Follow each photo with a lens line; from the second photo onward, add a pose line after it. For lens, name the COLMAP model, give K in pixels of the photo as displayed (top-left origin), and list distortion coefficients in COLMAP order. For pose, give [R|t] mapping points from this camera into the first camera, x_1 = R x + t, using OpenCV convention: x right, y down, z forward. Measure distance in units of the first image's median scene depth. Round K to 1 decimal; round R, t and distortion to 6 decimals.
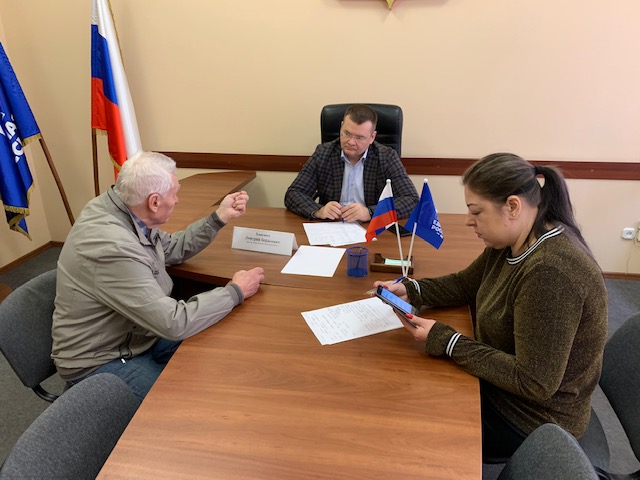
lens RADIAL K [[490.6, 0, 316.4], [0, 490.6, 237.2], [0, 0, 1]] dist [0.036070, -0.031643]
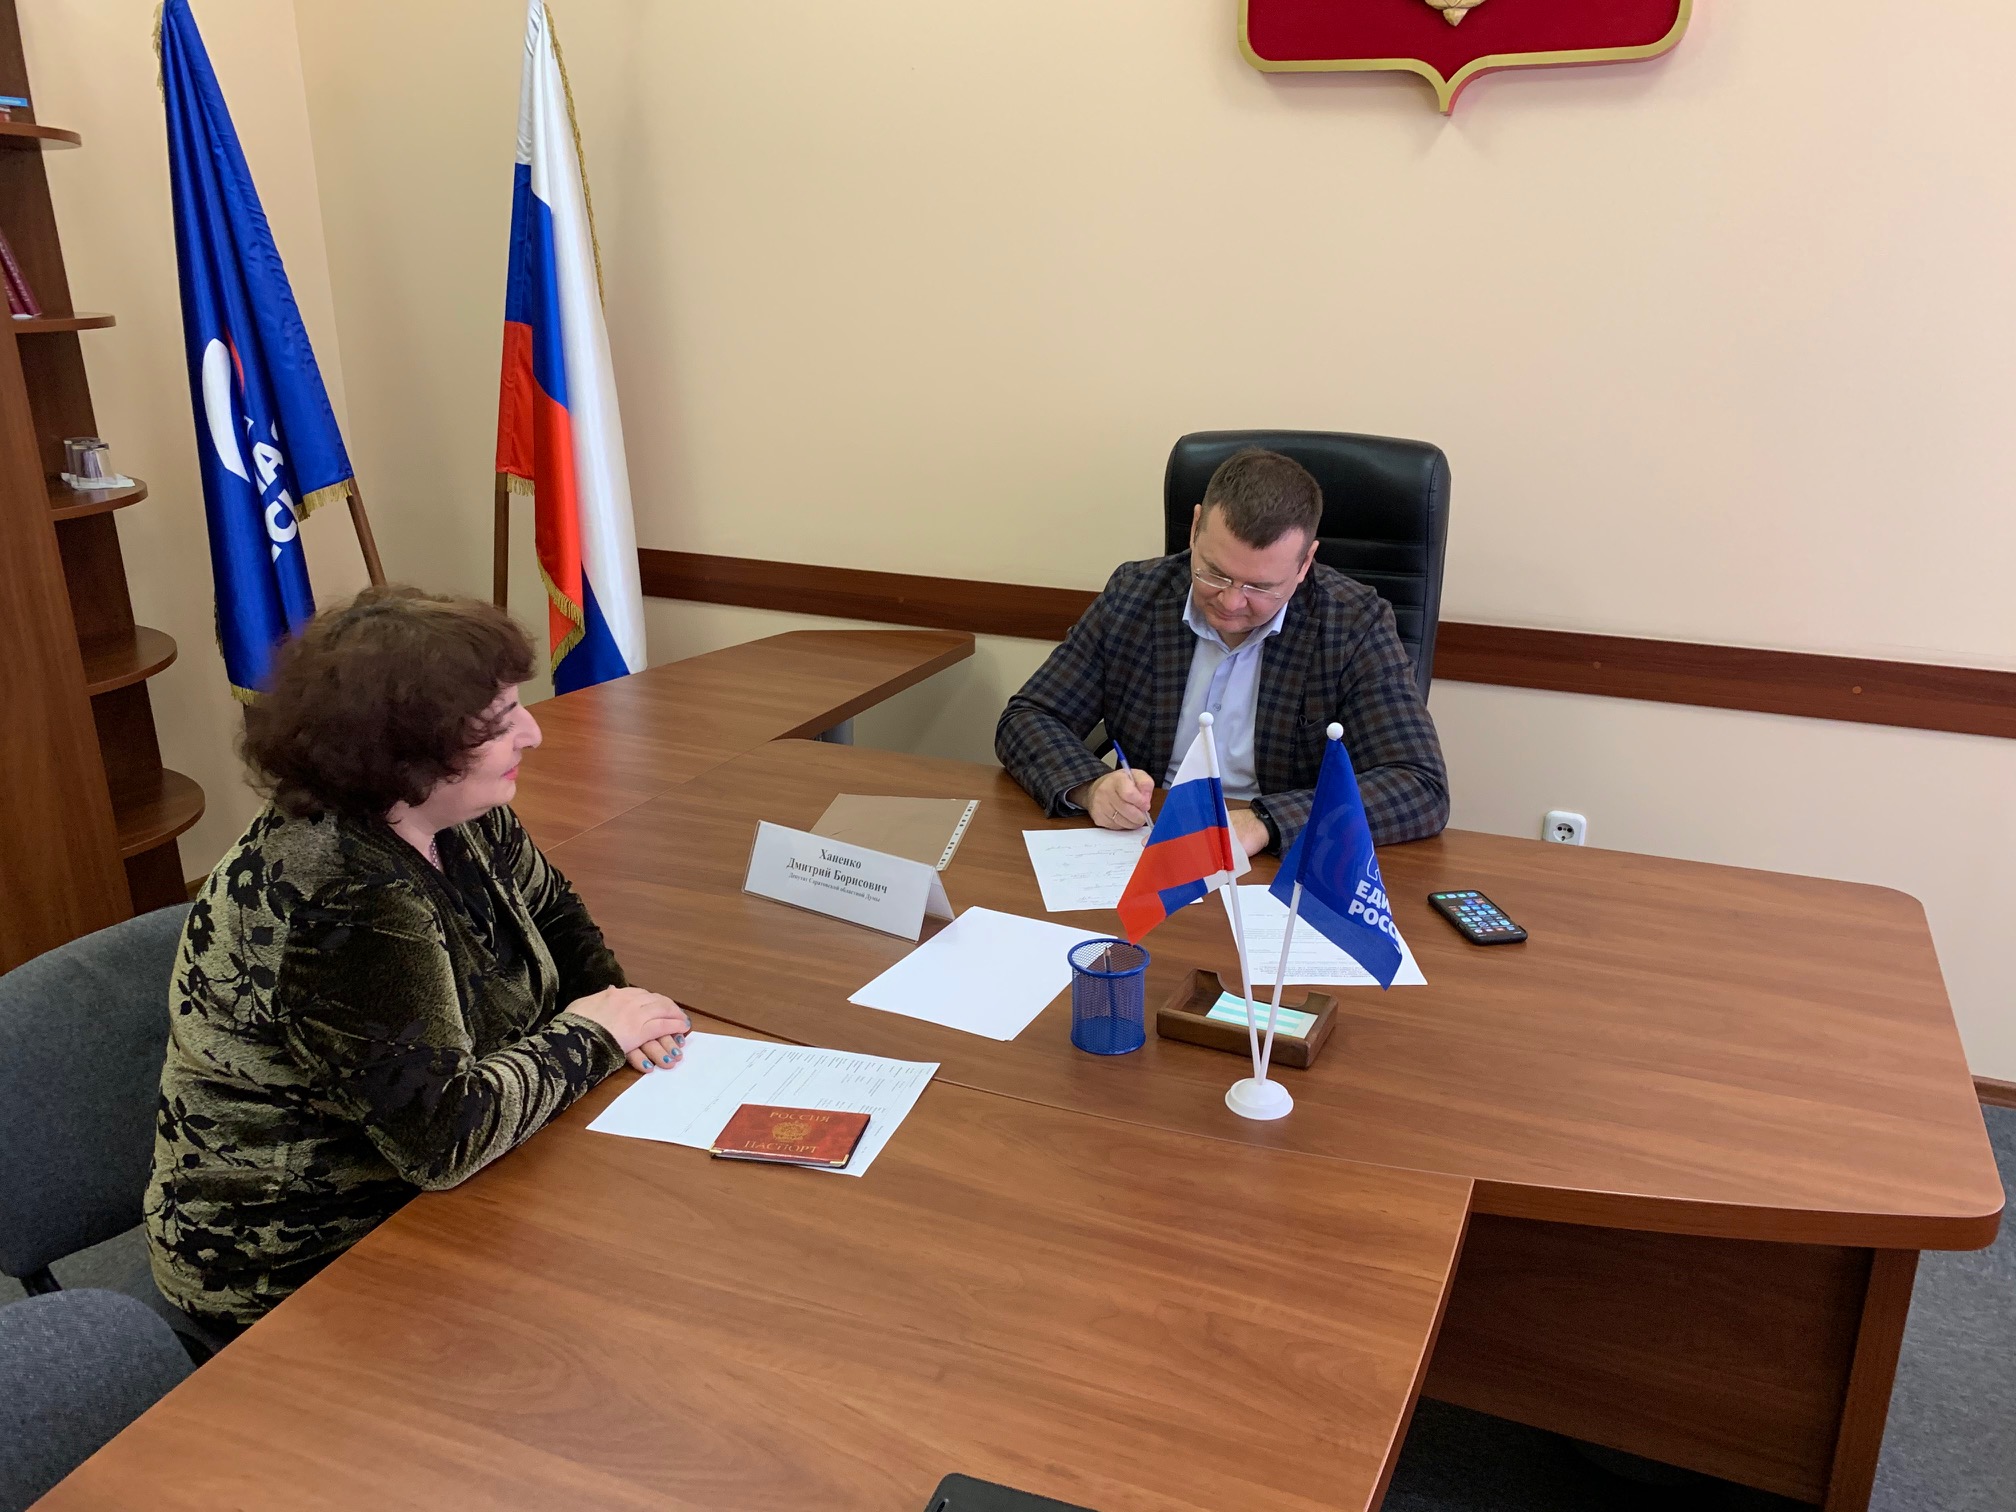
lens RADIAL K [[1545.4, 0, 993.6], [0, 1545.4, 747.6], [0, 0, 1]] dist [0.036070, -0.031643]
pose [[0.972258, 0.084843, -0.217983, 0.184792], [-0.096736, 0.994316, -0.044462, -0.040419], [0.212971, 0.064316, 0.974939, 0.121085]]
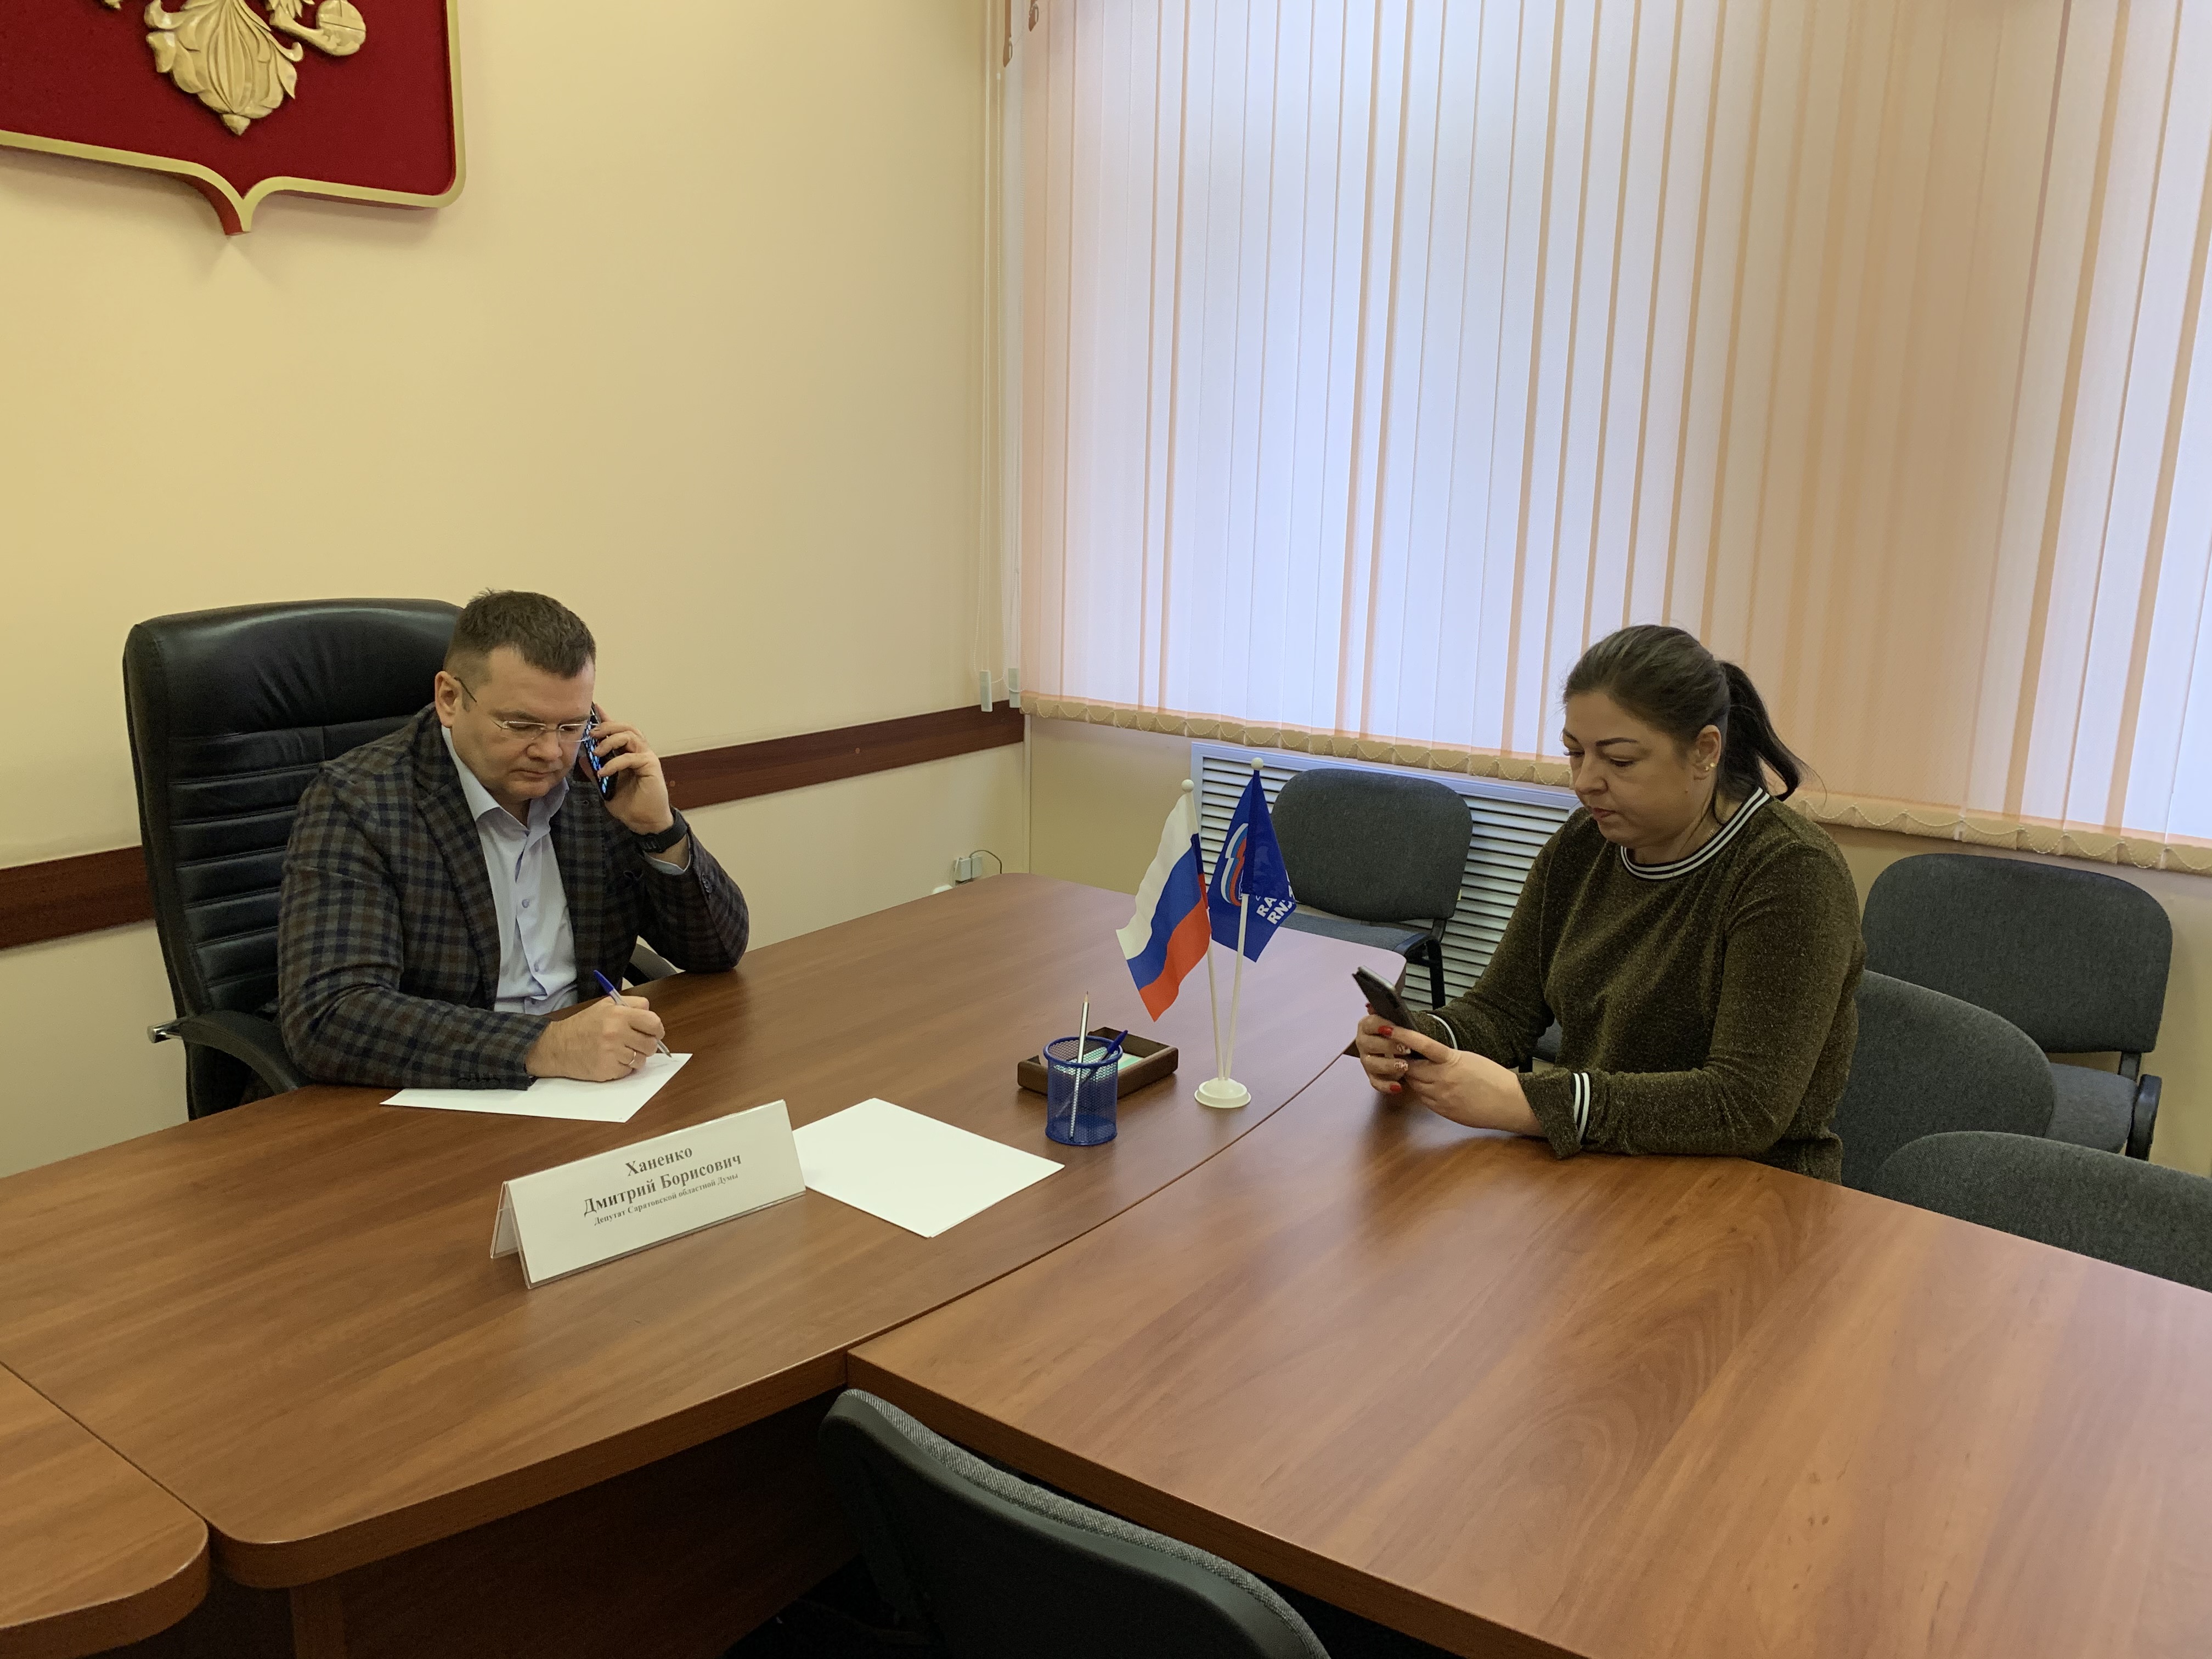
lens RADIAL K [[1695.6, 0, 1151.8], [0, 1695.6, 811.4], [0, 0, 1]] dist [0.036070, -0.031643]
pose [[0.424916, -0.170540, 0.889023, -0.707490], [0.300196, 0.953066, 0.039343, -0.124518], [-0.854007, 0.250164, 0.456168, 0.441148]]
